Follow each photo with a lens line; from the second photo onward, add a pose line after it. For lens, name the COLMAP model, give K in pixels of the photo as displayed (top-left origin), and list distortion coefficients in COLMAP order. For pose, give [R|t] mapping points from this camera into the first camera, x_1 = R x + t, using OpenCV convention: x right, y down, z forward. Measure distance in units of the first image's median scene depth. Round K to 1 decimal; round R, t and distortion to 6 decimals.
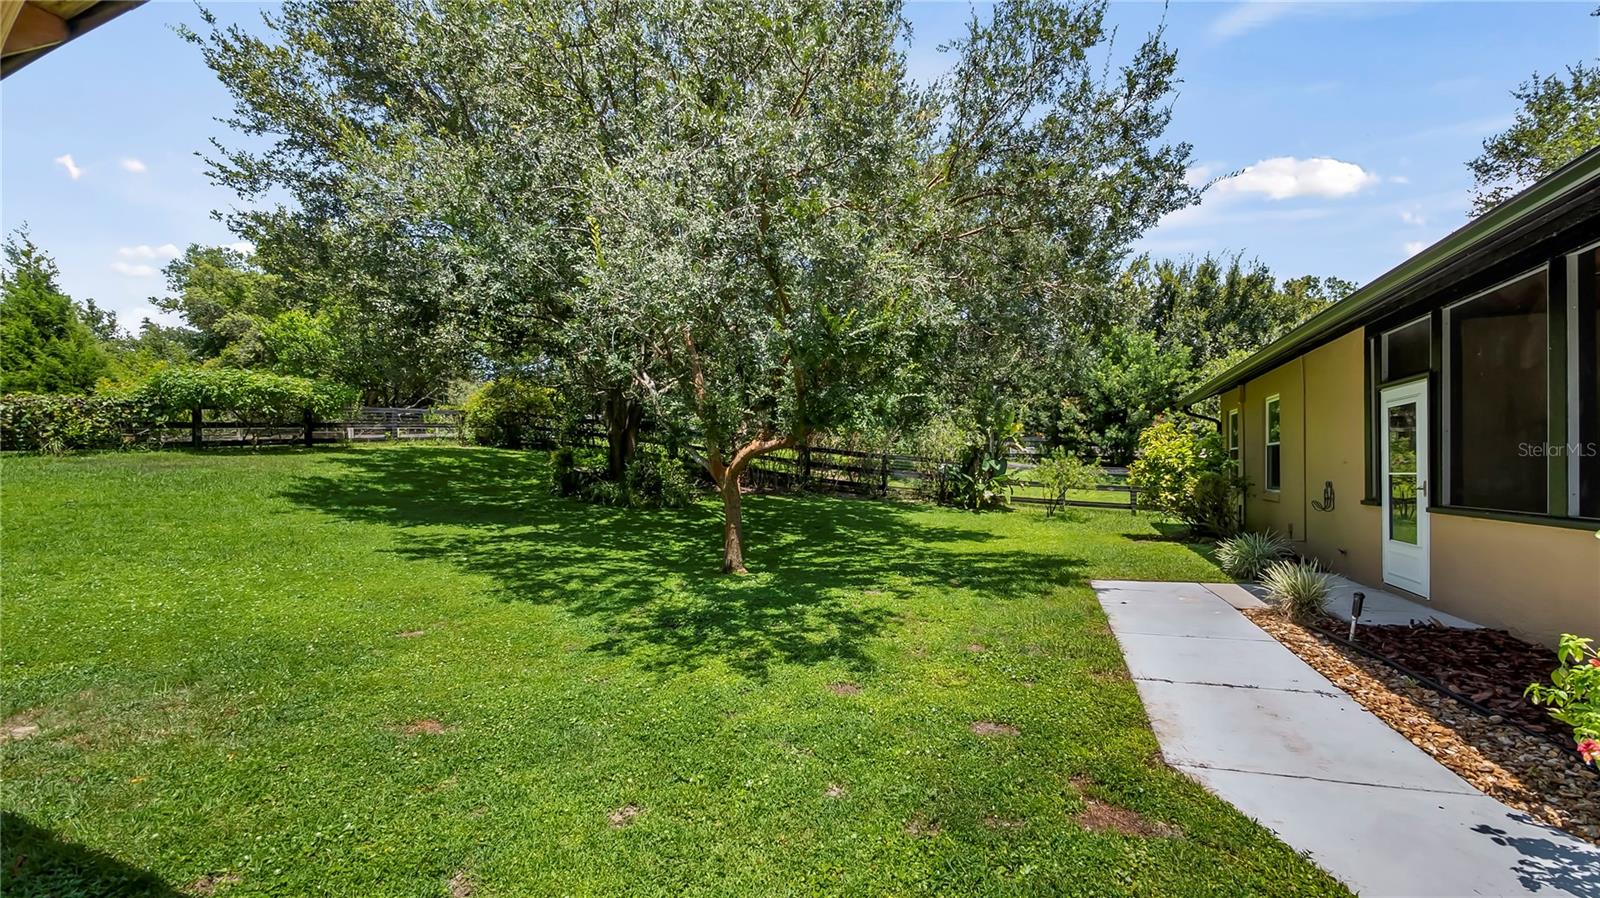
lens RADIAL K [[637.2, 0, 782.5], [0, 637.2, 475.2], [0, 0, 1]] dist [-0.001065, 0.000100]
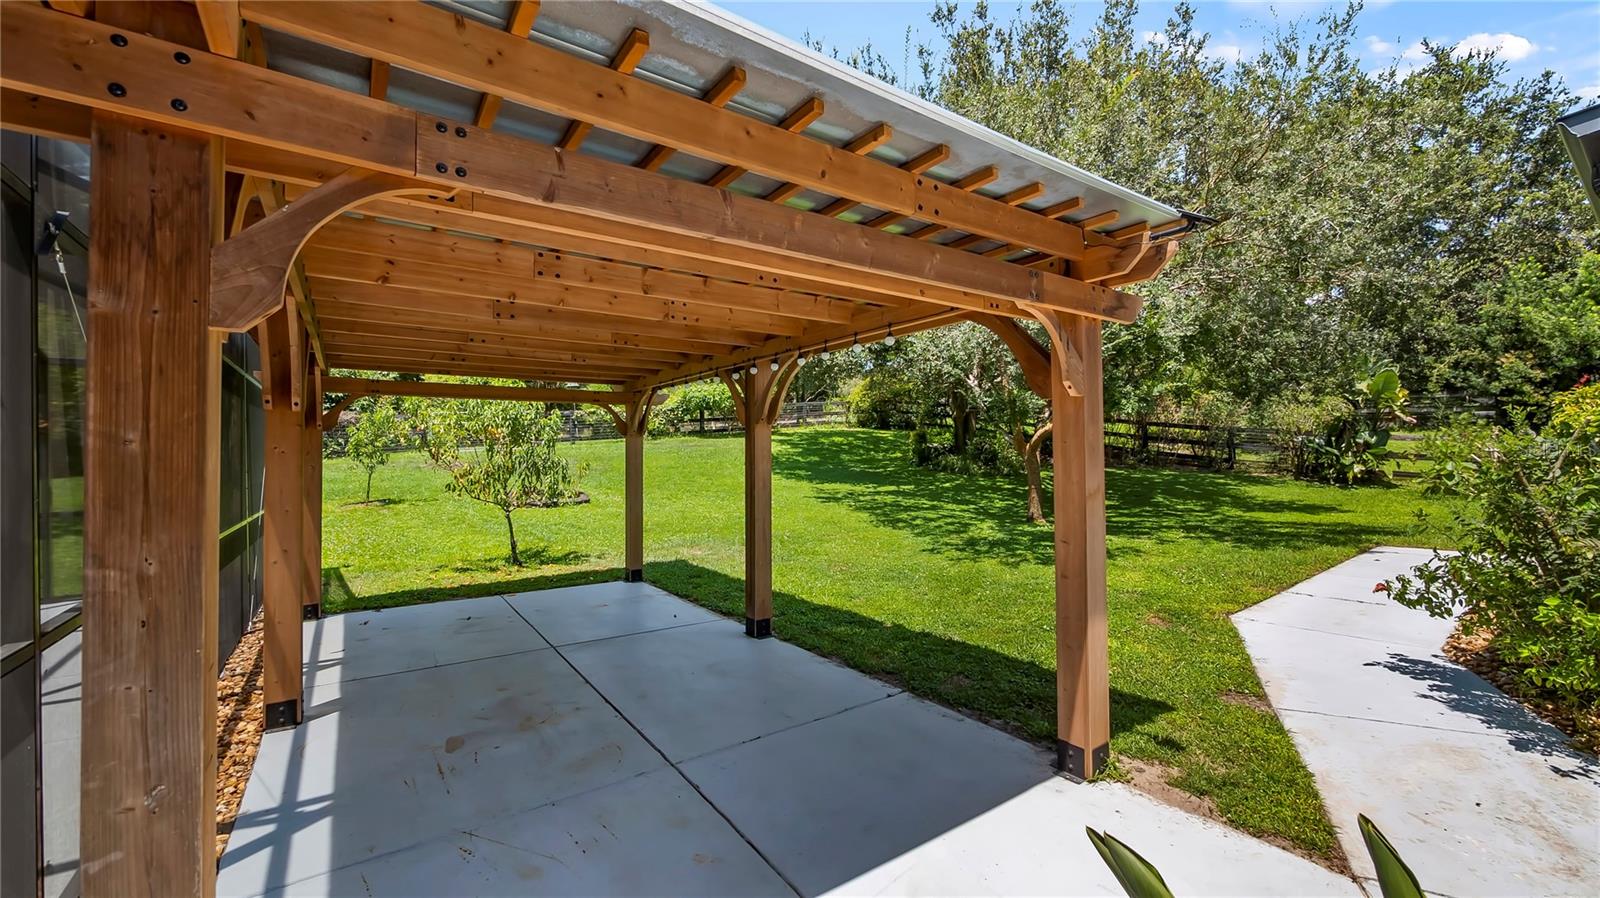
lens RADIAL K [[637.2, 0, 802.4], [0, 637.2, 449.9], [0, 0, 1]] dist [-0.001065, 0.000100]
pose [[0.861539, -0.004756, -0.507669, 0.109402], [0.004827, 0.999988, -0.001177, 0.000587], [0.507668, -0.001436, 0.861551, -0.238339]]
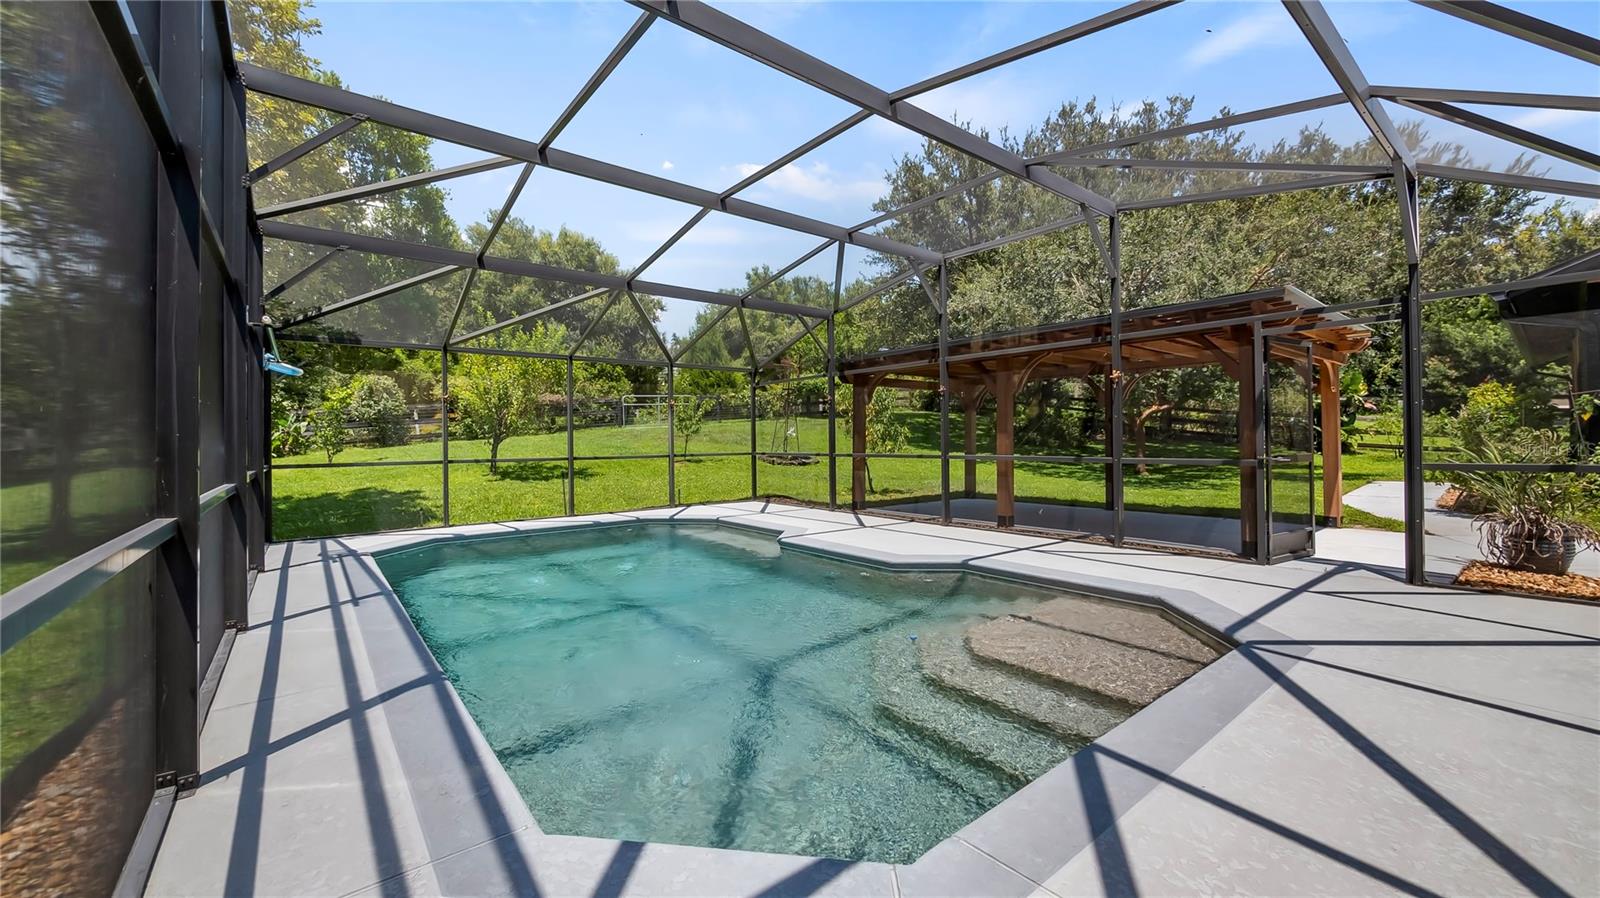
lens RADIAL K [[637.2, 0, 796.5], [0, 637.2, 436.6], [0, 0, 1]] dist [-0.001065, 0.000100]
pose [[0.897346, -0.003277, -0.441316, -0.094942], [0.003384, 0.999994, -0.000544, 0.021334], [0.441315, -0.001005, 0.897352, -0.710784]]
